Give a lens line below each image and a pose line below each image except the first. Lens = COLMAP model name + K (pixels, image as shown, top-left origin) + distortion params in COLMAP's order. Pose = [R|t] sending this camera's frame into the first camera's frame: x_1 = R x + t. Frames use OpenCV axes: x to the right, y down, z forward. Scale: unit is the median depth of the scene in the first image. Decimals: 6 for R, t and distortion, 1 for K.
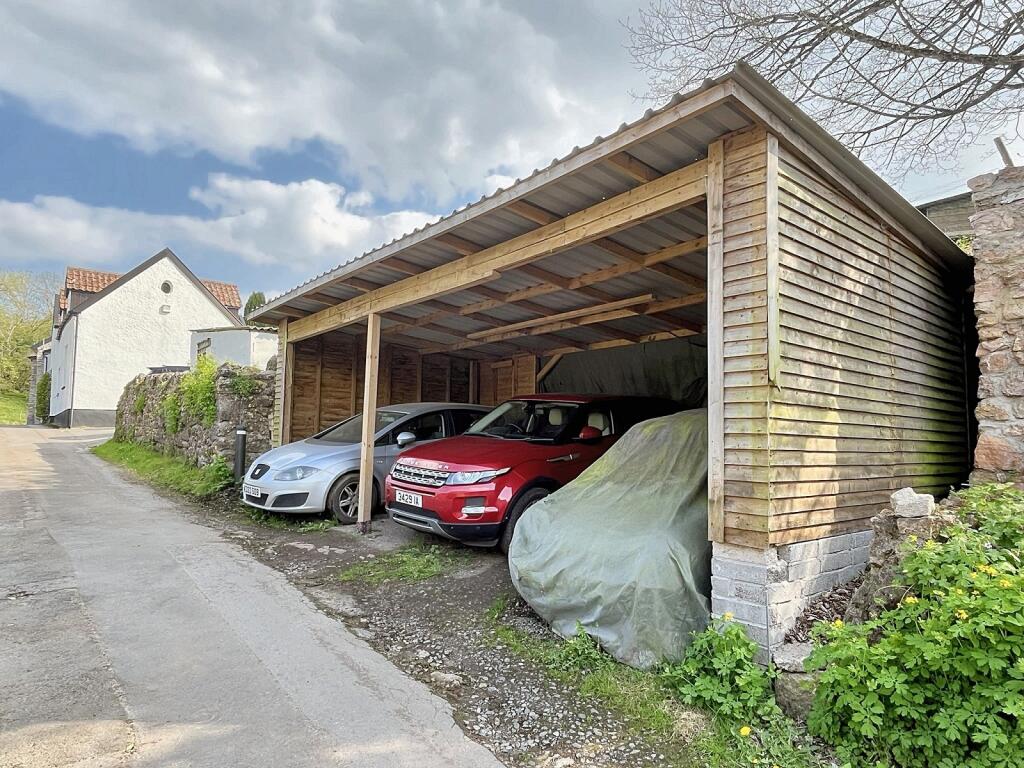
lens RADIAL K [[619.3, 0, 512.0], [0, 619.3, 384.0], [0, 0, 1]] dist [-0.000334, -0.000177]
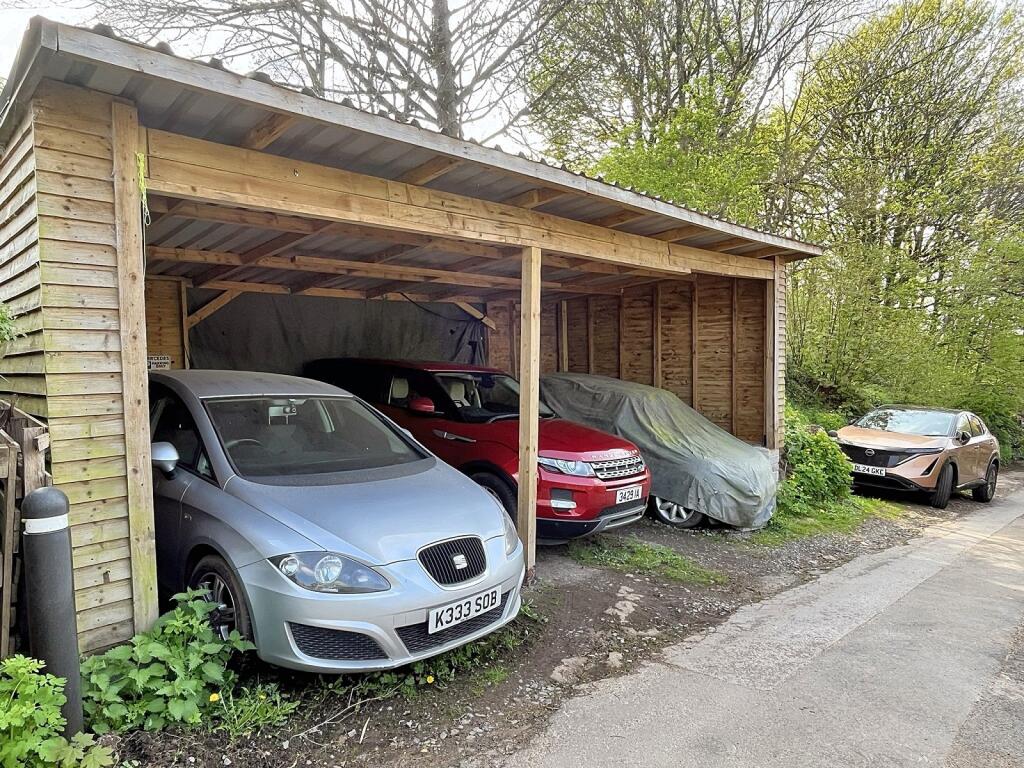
lens RADIAL K [[619.3, 0, 512.0], [0, 619.3, 384.0], [0, 0, 1]] dist [-0.000334, -0.000177]
pose [[-0.079800, -0.052554, 0.995425, -1.013781], [-0.079835, 0.995738, 0.046171, -0.002162], [-0.993609, -0.075785, -0.083655, 1.229151]]
